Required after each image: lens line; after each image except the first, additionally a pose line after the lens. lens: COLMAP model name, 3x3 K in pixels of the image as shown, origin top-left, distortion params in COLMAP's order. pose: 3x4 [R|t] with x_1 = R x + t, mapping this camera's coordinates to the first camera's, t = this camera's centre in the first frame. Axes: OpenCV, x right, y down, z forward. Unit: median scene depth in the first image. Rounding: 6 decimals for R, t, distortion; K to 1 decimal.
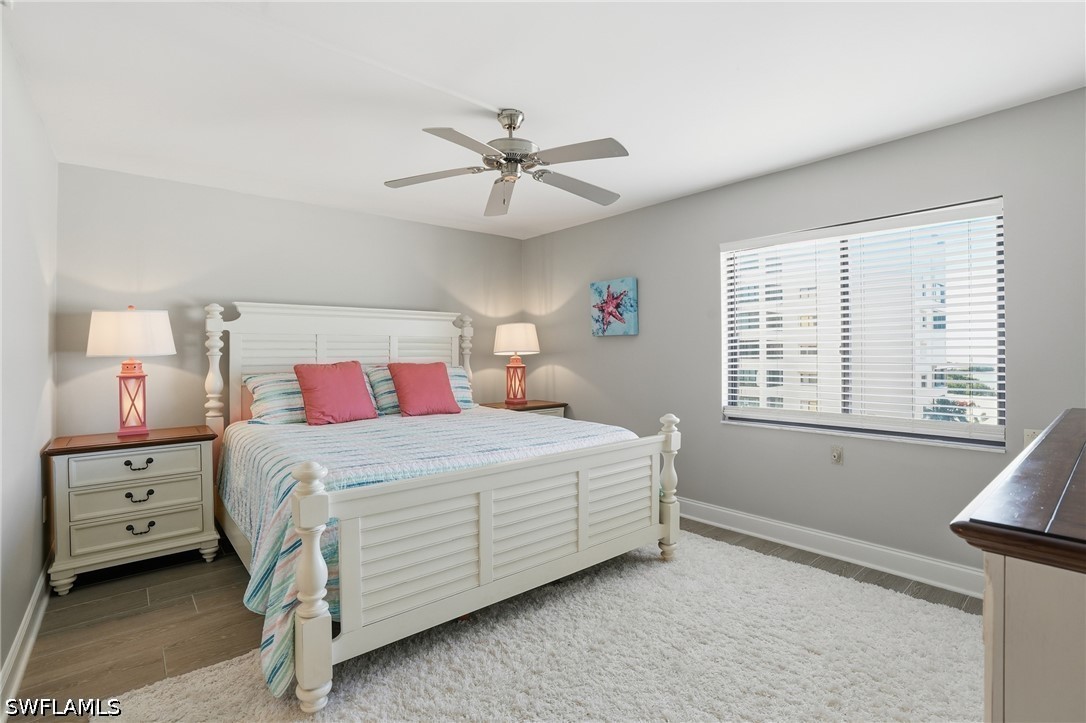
lens RADIAL K [[513.2, 0, 543.0], [0, 513.2, 360.1], [0, 0, 1]] dist [-0.013859, -0.000878]
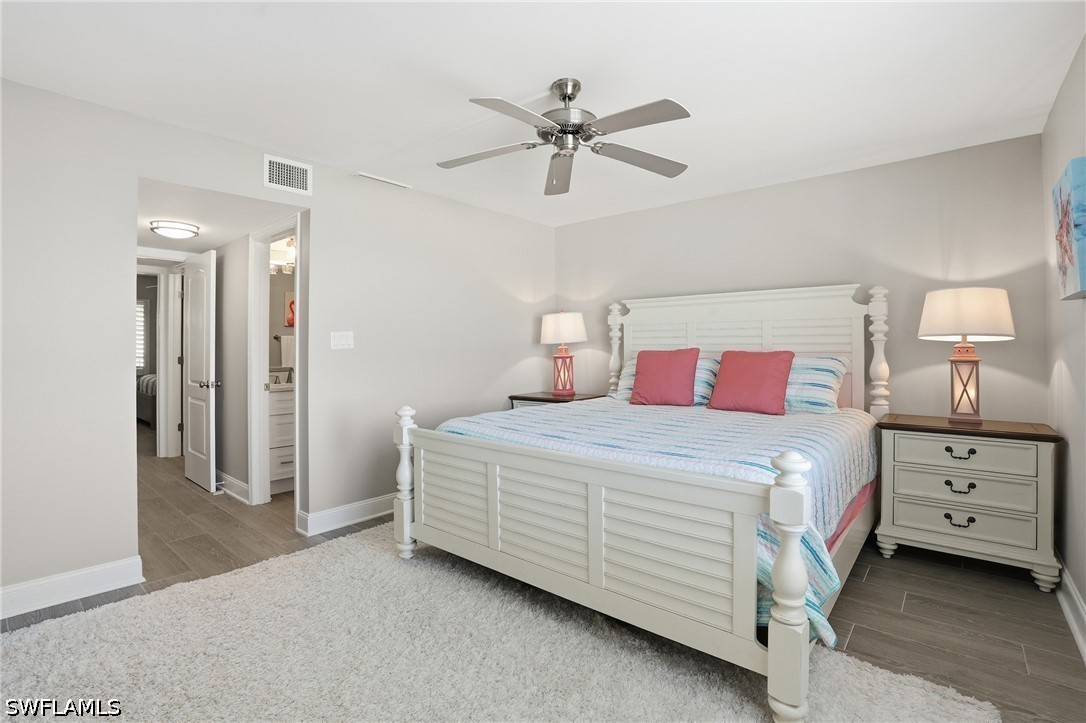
lens RADIAL K [[538.1, 0, 547.4], [0, 538.1, 346.3], [0, 0, 1]] dist [-0.001746, 0.032818]
pose [[0.203449, 0.009480, -0.979040, 0.226703], [-0.004175, 0.999952, 0.008815, -0.004042], [0.979077, 0.002295, 0.203479, 0.184395]]
